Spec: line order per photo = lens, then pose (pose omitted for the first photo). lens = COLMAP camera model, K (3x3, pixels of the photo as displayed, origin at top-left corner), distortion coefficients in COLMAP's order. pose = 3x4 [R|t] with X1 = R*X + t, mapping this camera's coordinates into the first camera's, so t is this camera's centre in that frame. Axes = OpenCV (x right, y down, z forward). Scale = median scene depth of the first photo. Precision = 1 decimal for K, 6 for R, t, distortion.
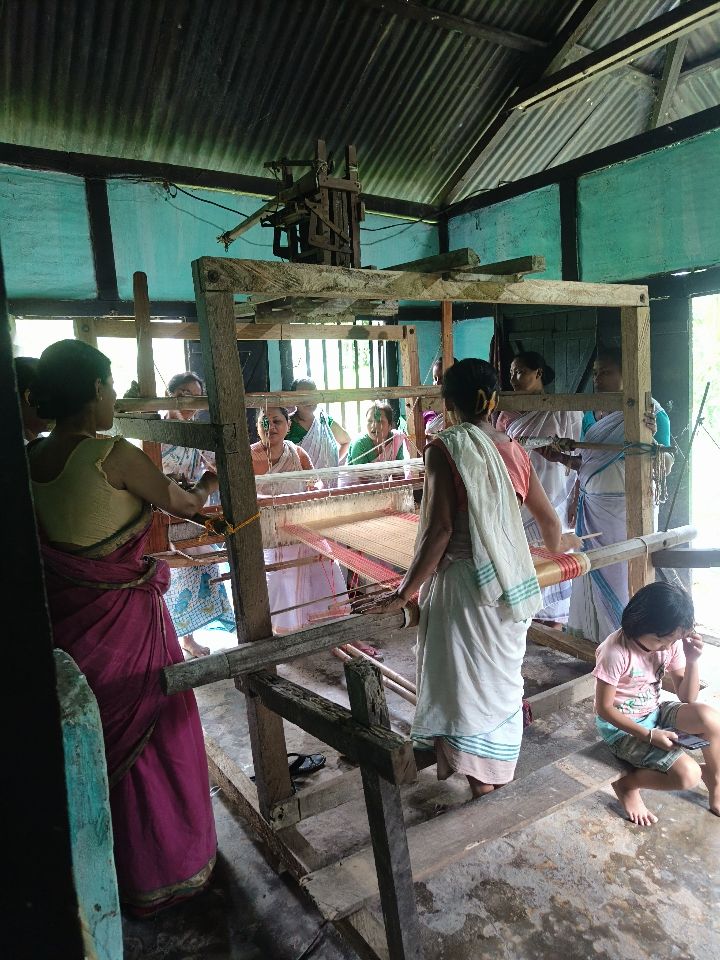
lens RADIAL K [[669.0, 0, 356.9], [0, 669.0, 472.1], [0, 0, 1]] dist [0.000375, 0.001804]
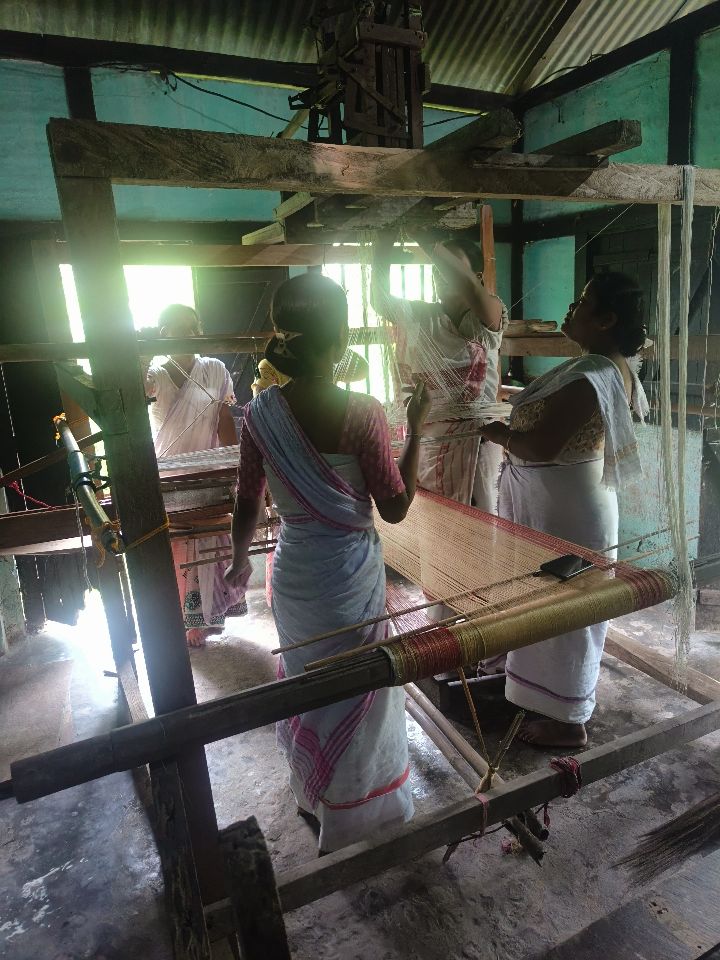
lens RADIAL K [[669.0, 0, 356.9], [0, 669.0, 472.1], [0, 0, 1]] dist [0.000375, 0.001804]
pose [[0.992337, 0.021800, -0.121619, 0.053438], [-0.009871, 0.995154, 0.097837, -0.026340], [0.123162, -0.095886, 0.987743, 0.165005]]
